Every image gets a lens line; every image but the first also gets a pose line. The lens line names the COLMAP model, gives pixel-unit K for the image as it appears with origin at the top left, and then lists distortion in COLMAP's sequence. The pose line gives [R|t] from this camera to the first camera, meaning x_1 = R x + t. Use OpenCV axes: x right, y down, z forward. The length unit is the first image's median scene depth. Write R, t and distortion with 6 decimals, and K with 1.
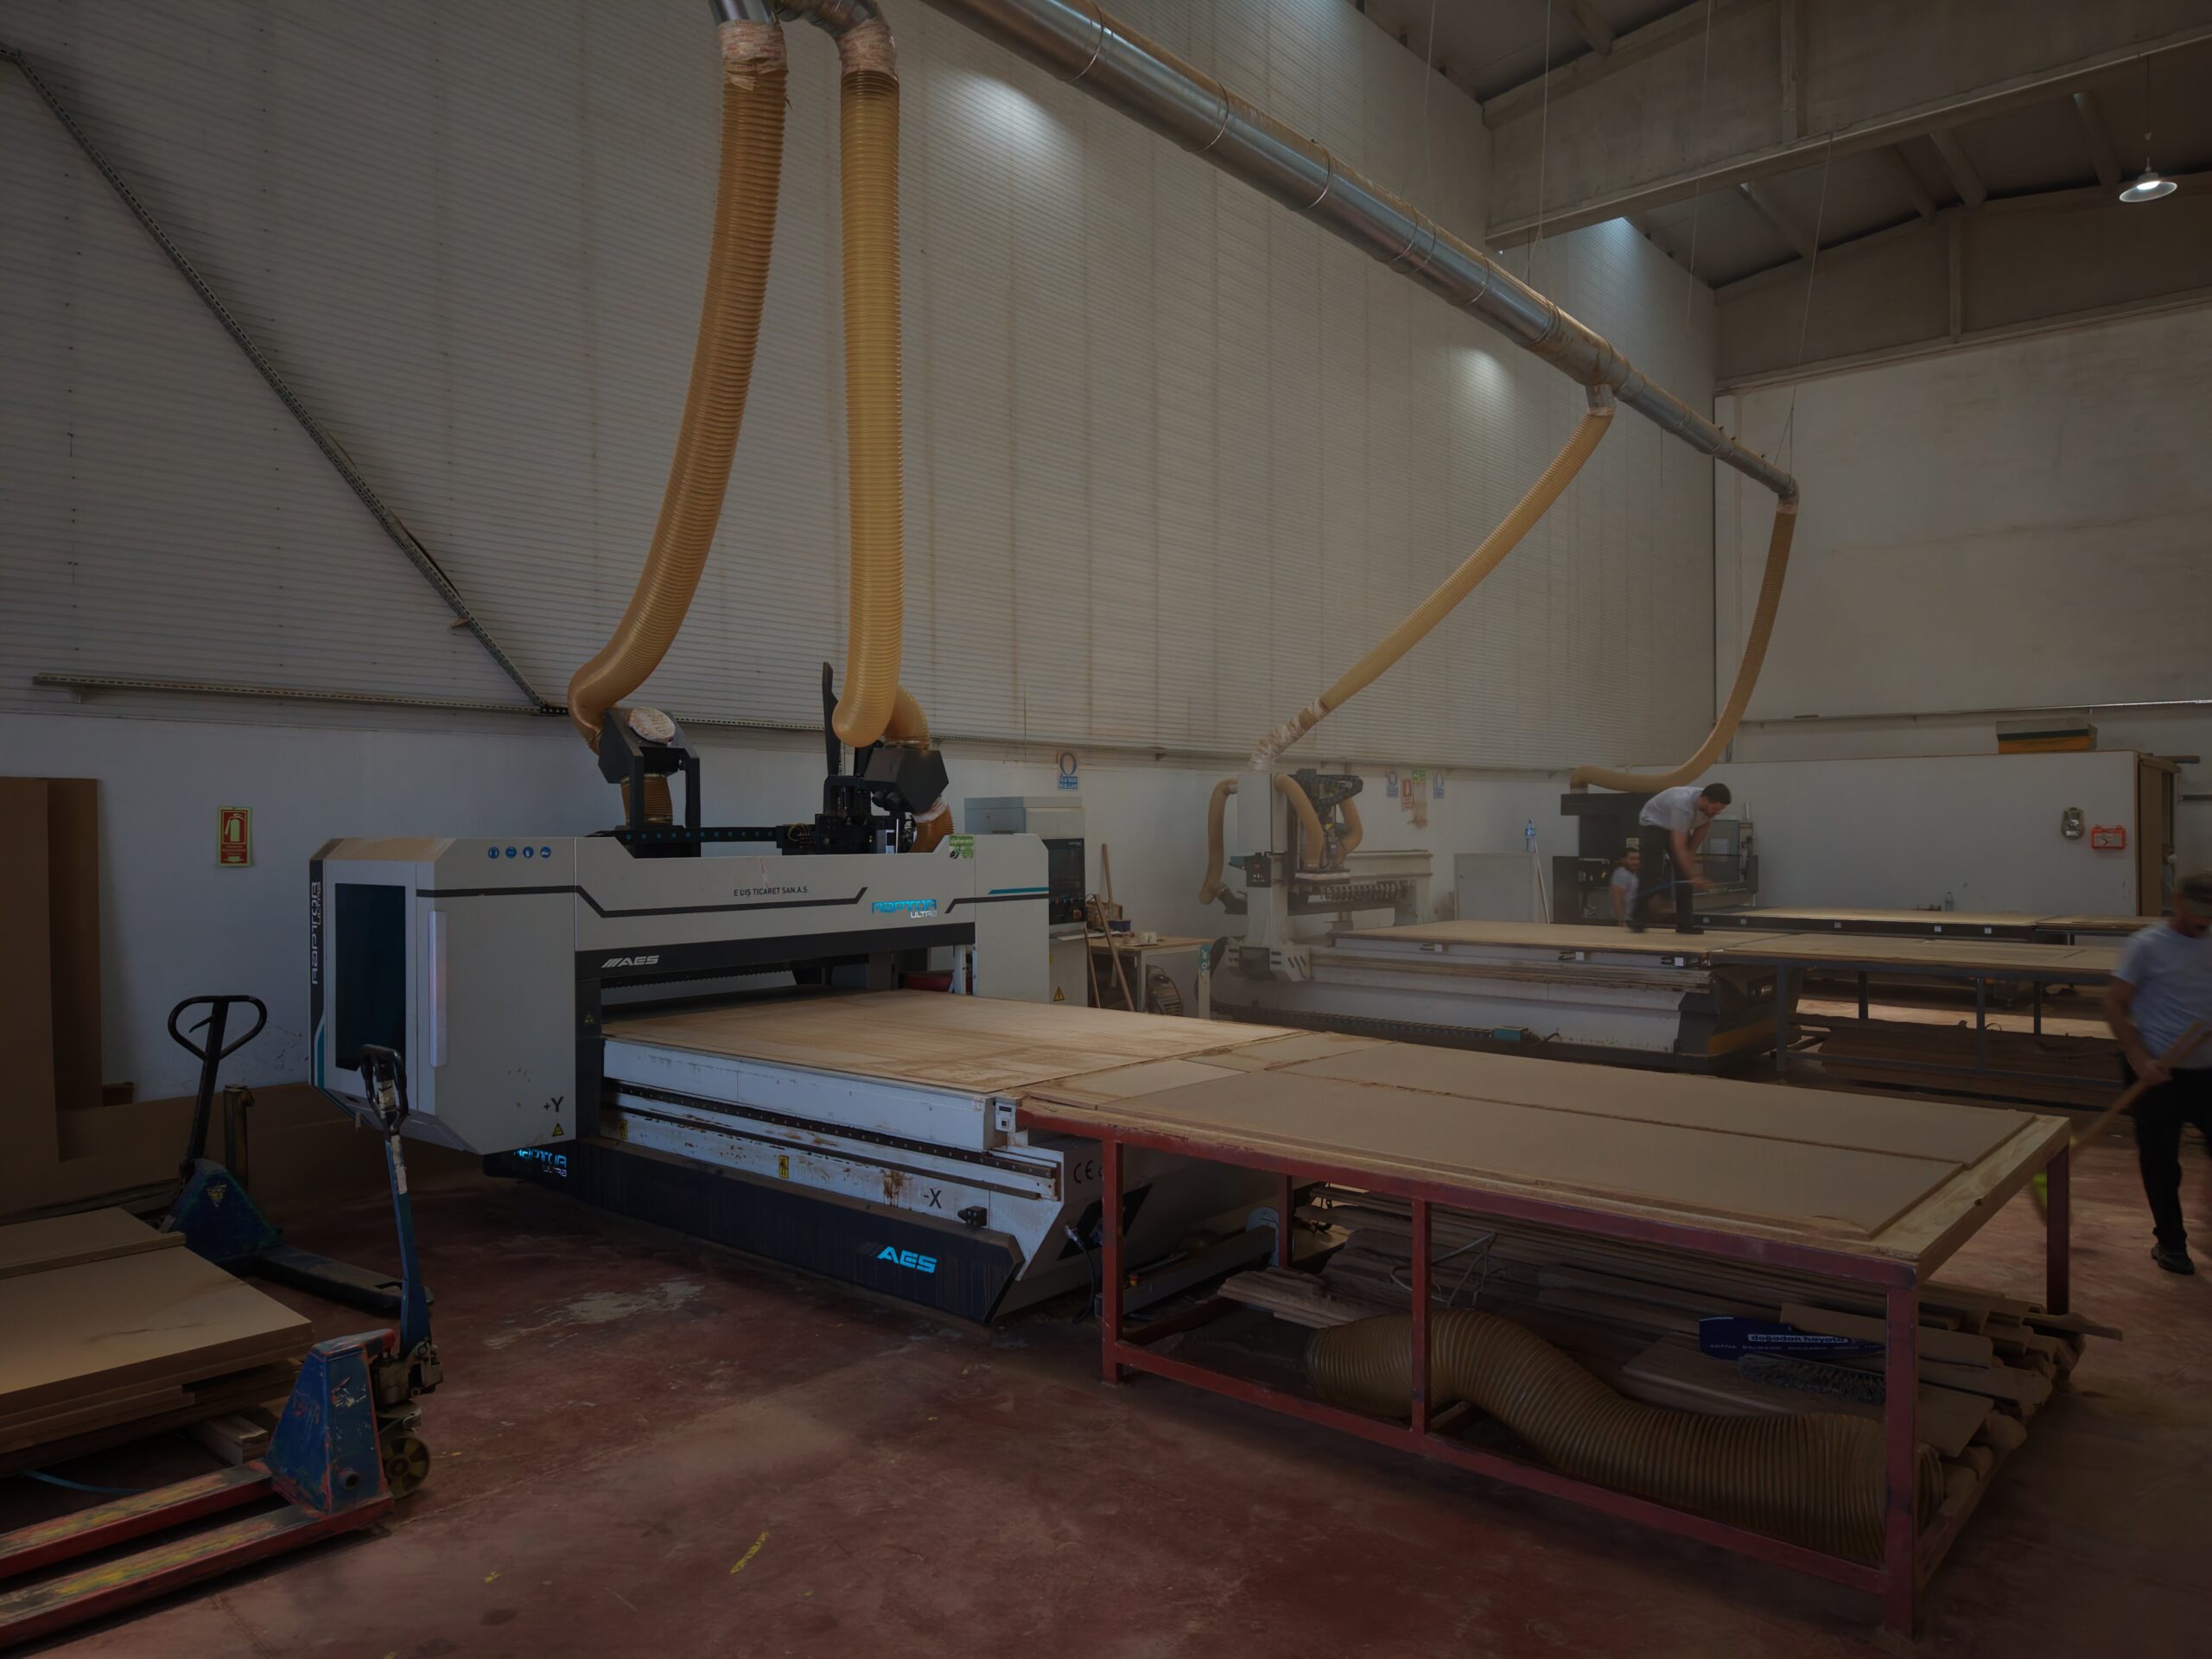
lens RADIAL K [[1480.8, 0, 1096.3], [0, 1480.8, 841.9], [0, 0, 1]] dist [0.029961, -0.029280]
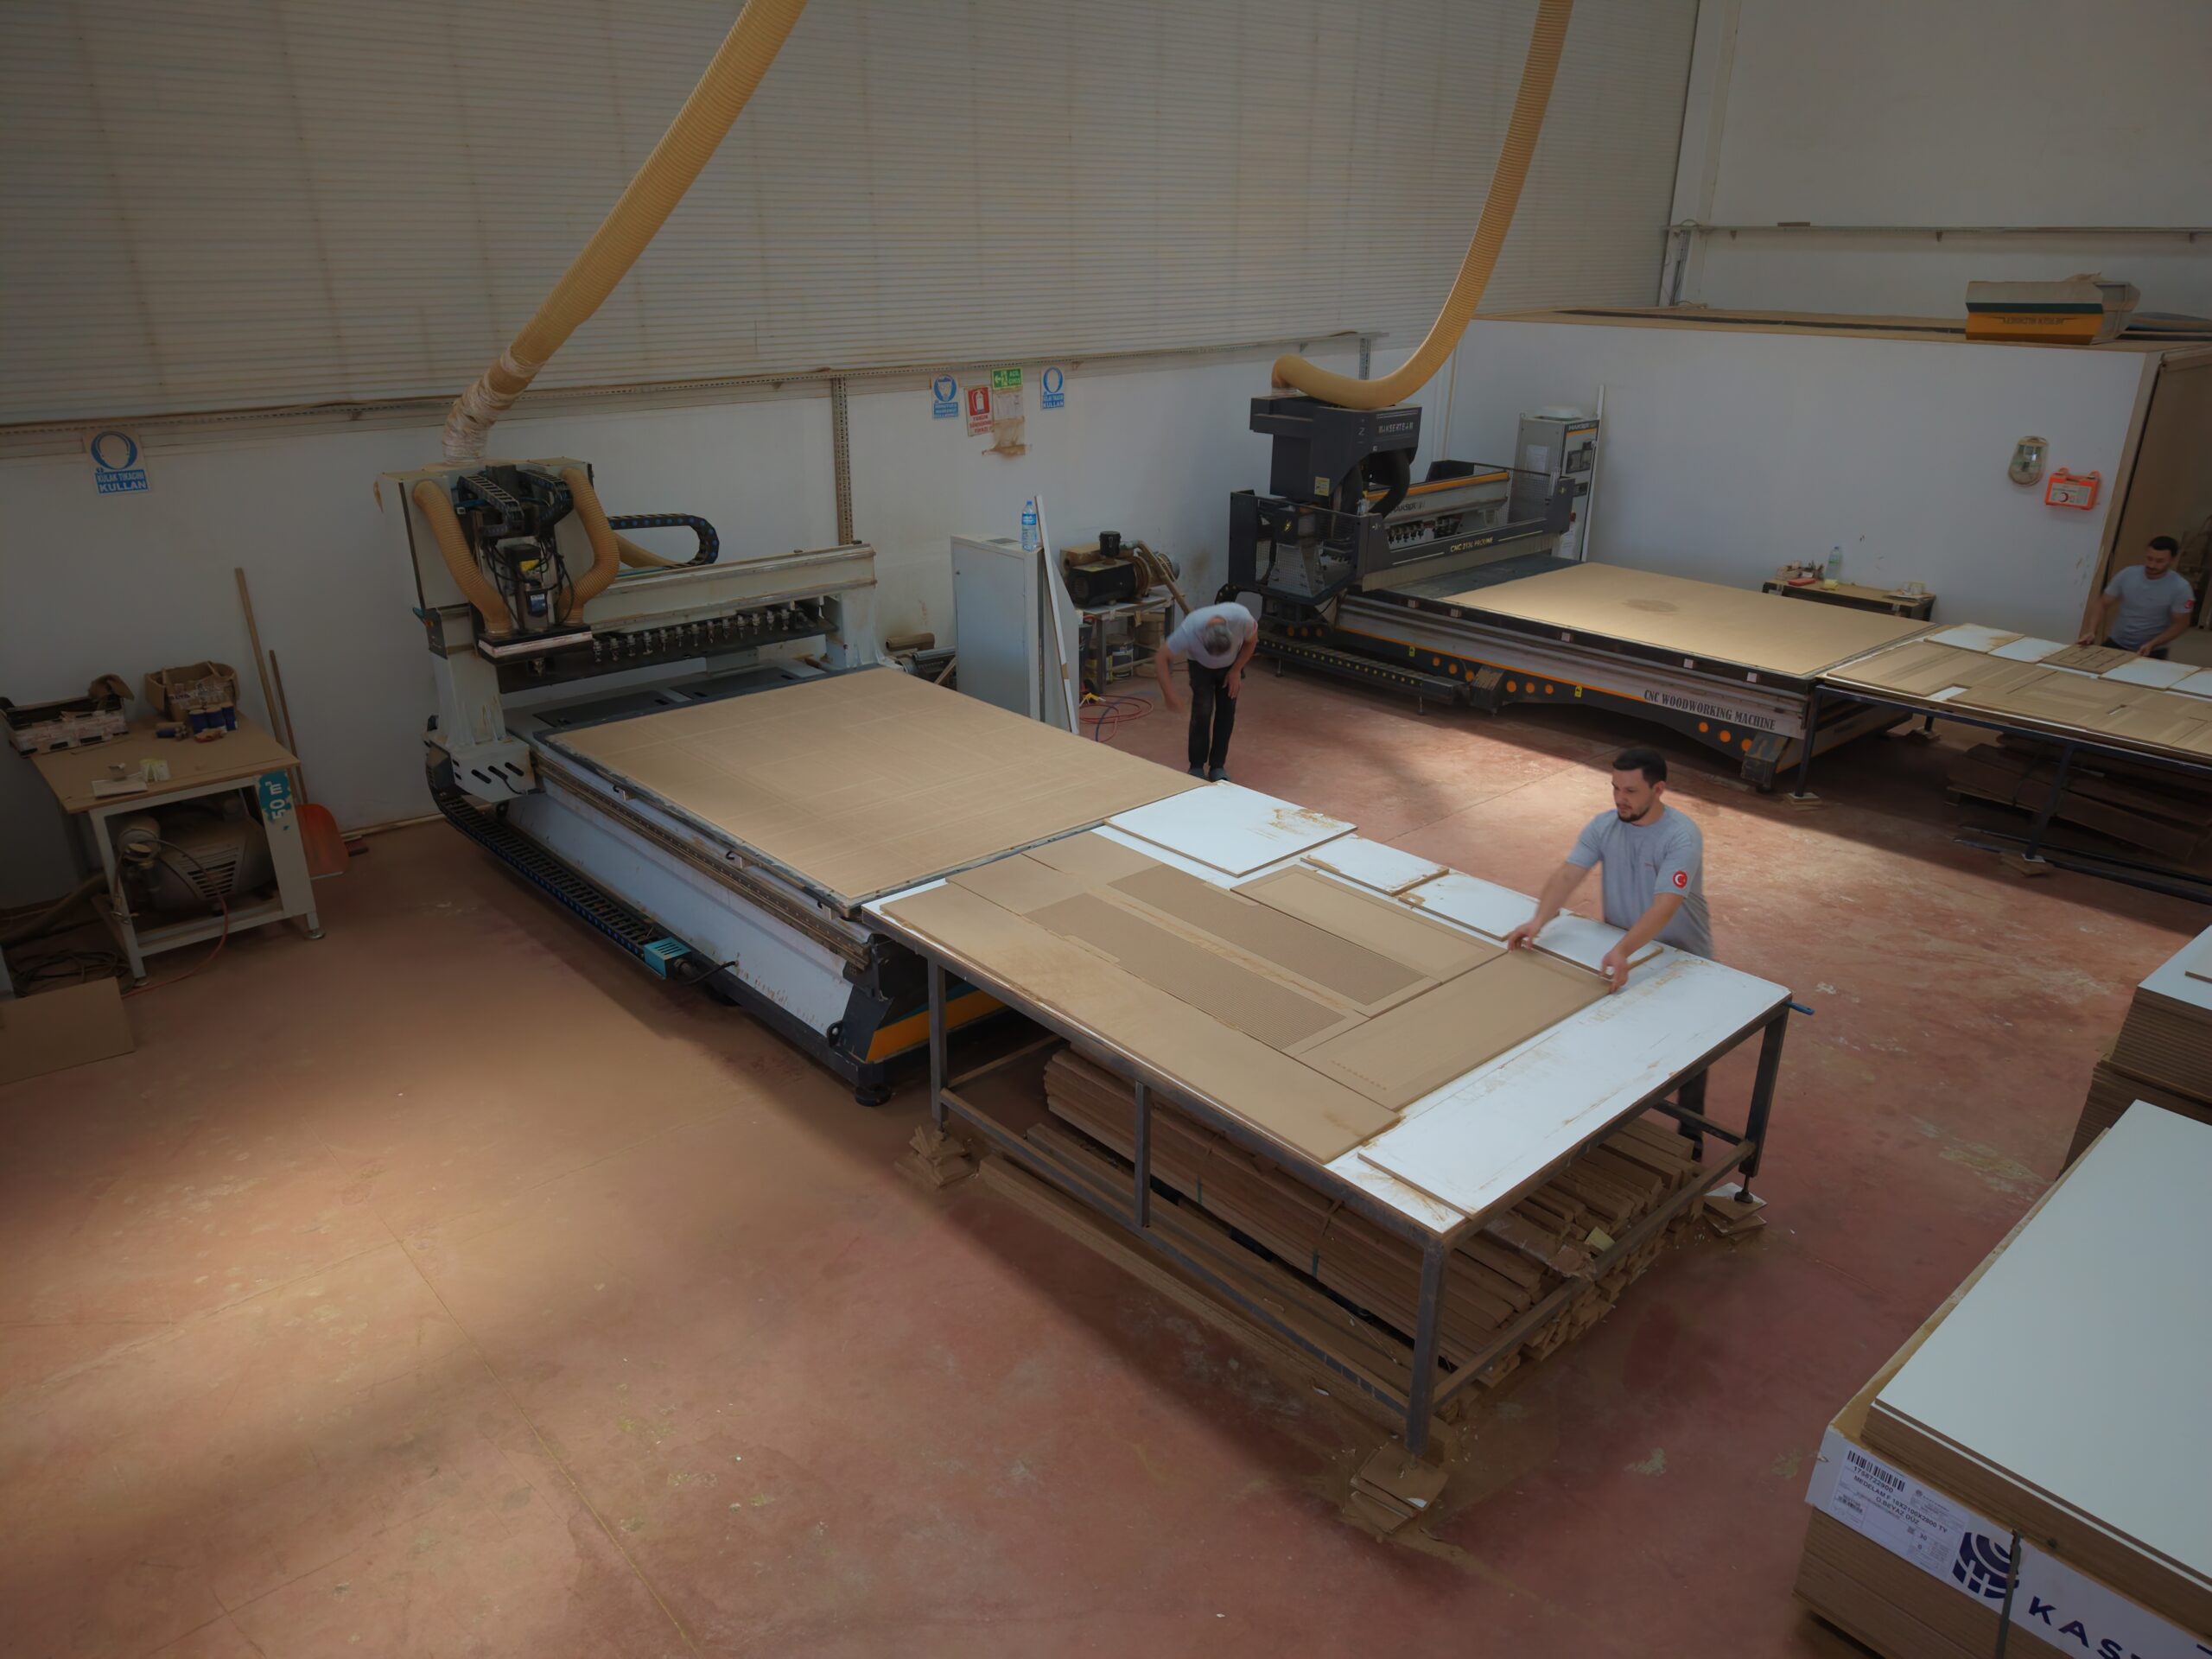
lens RADIAL K [[1480.8, 0, 1110.8], [0, 1480.8, 841.1], [0, 0, 1]] dist [0.029961, -0.029280]
pose [[0.992552, 0.053172, -0.109603, 0.393206], [-0.008612, 0.928090, 0.372255, -0.114034], [0.121515, -0.368539, 0.921636, 0.338019]]
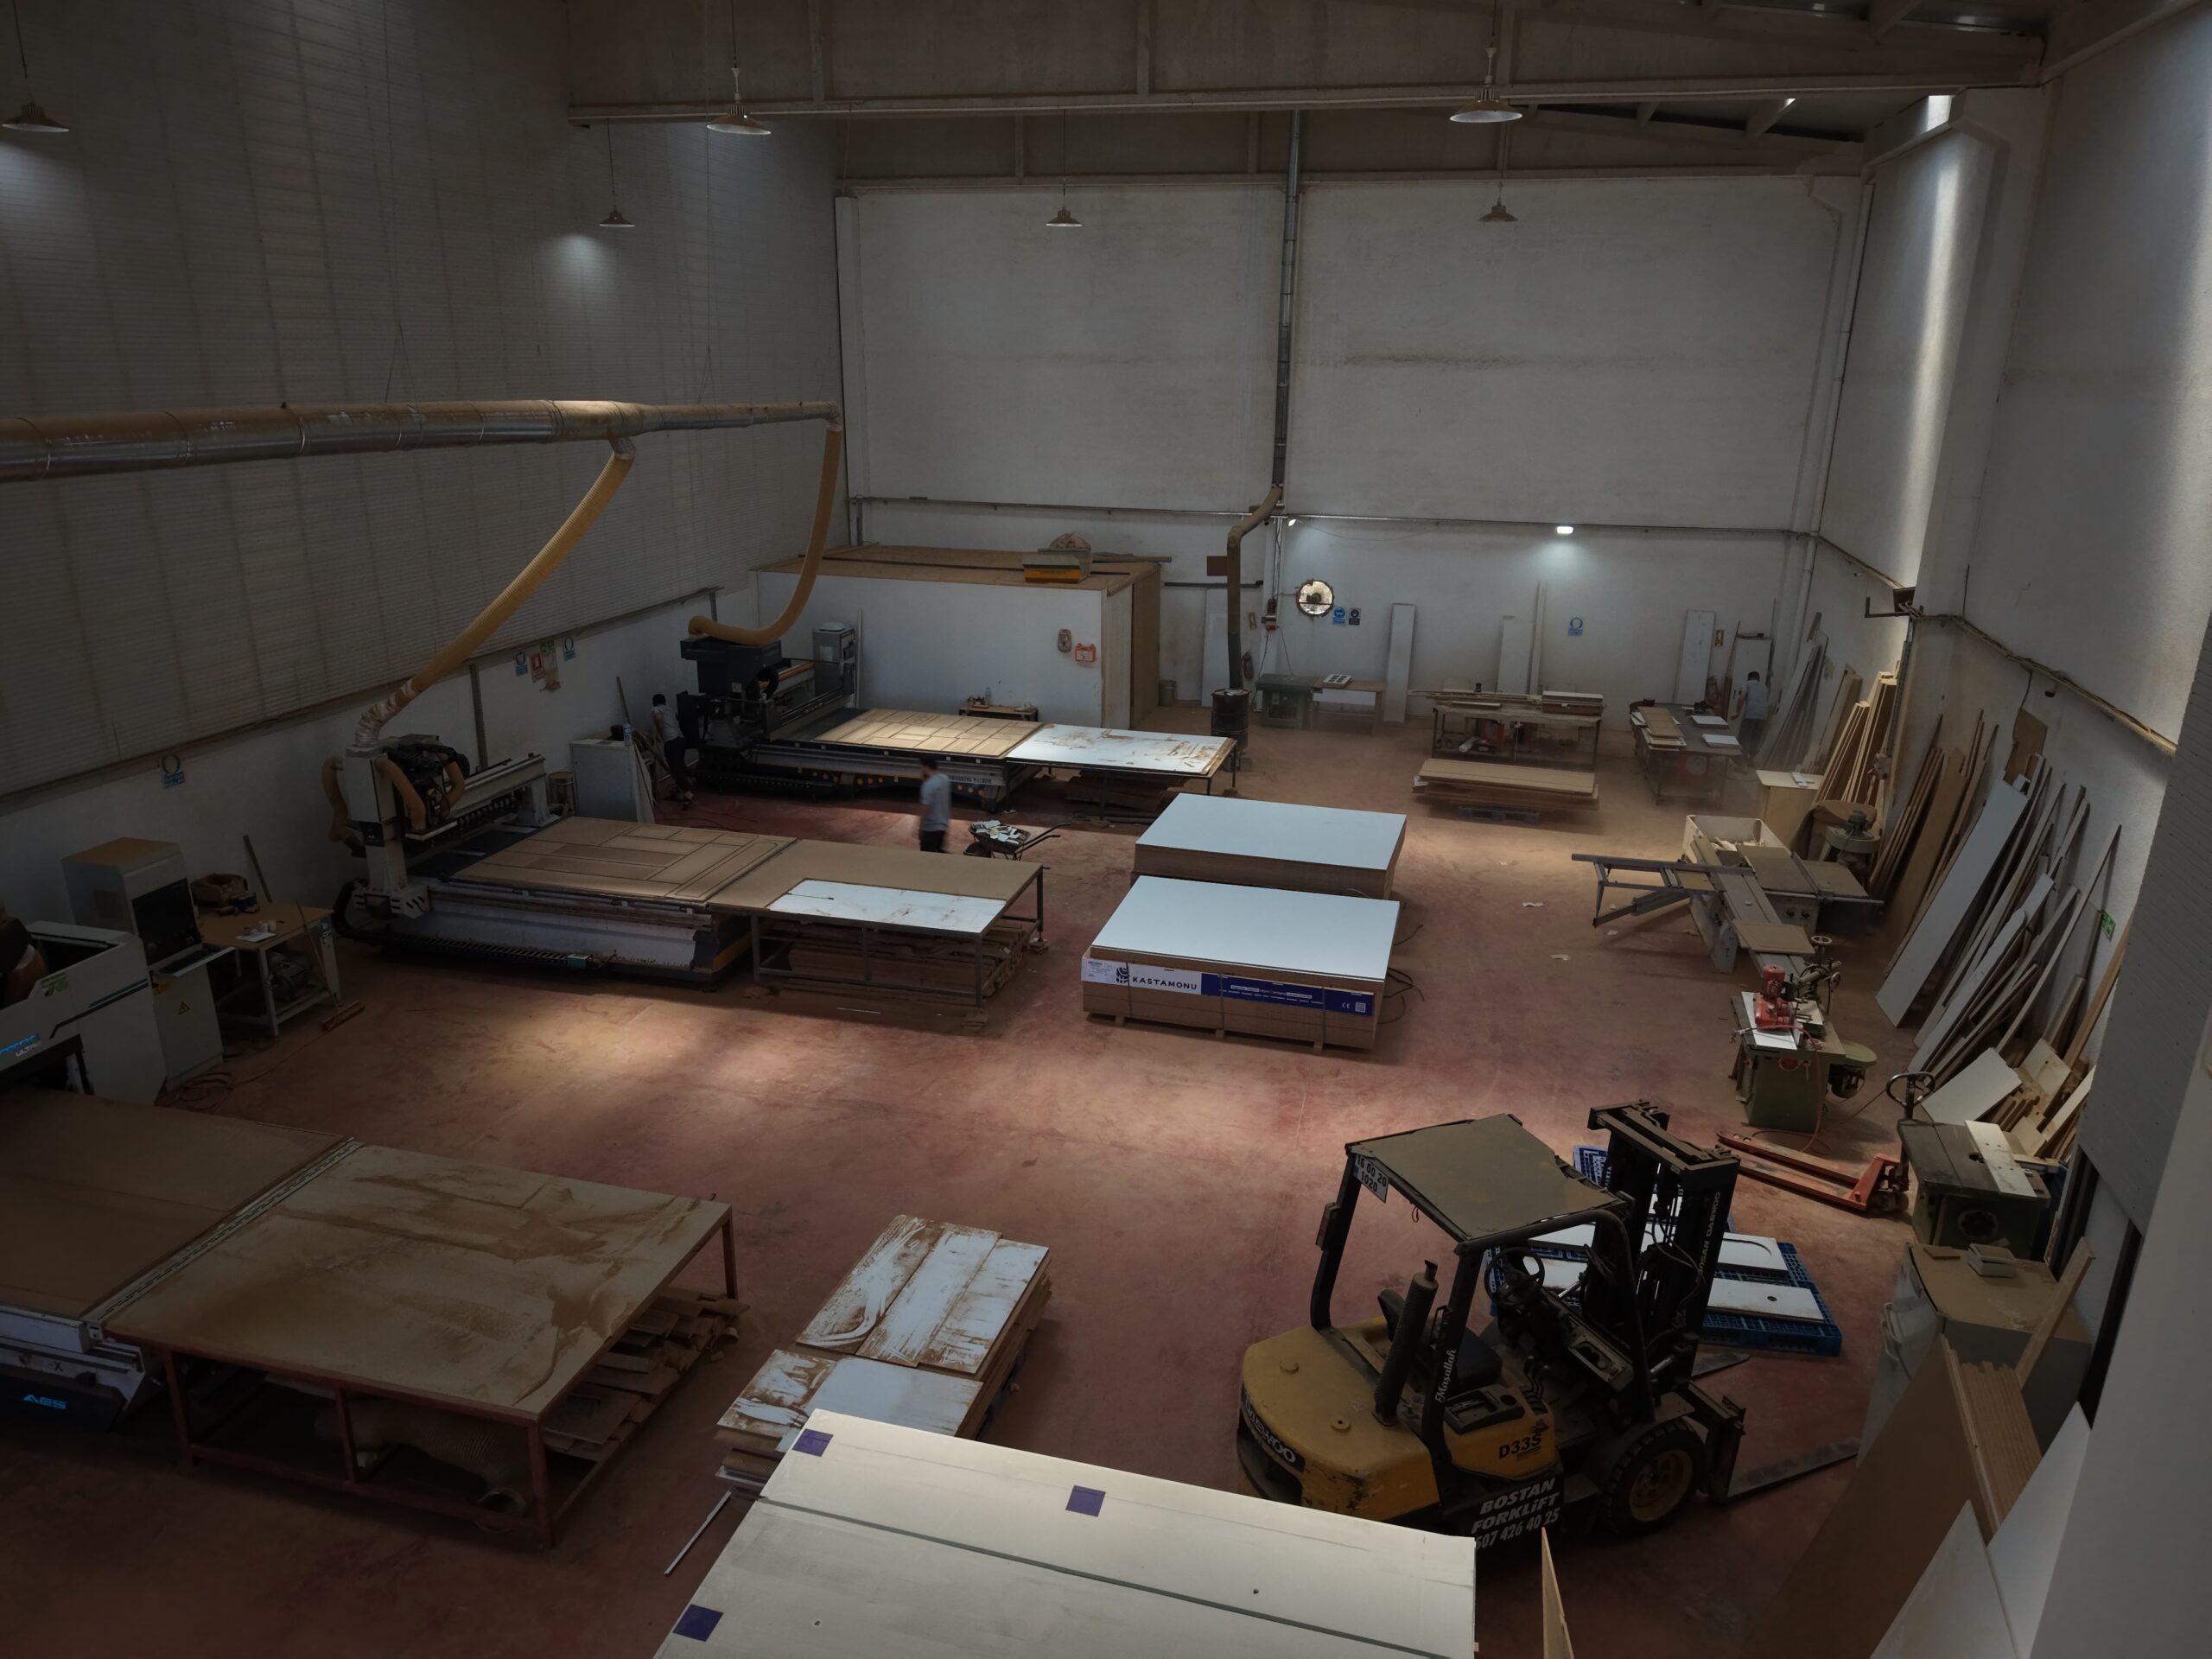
lens RADIAL K [[1480.8, 0, 1108.3], [0, 1480.8, 845.8], [0, 0, 1]] dist [0.029961, -0.029280]
pose [[0.895247, -0.124819, 0.427730, 0.104634], [-0.014973, 0.950992, 0.308853, -0.294271], [-0.445319, -0.282904, 0.849504, -0.253531]]
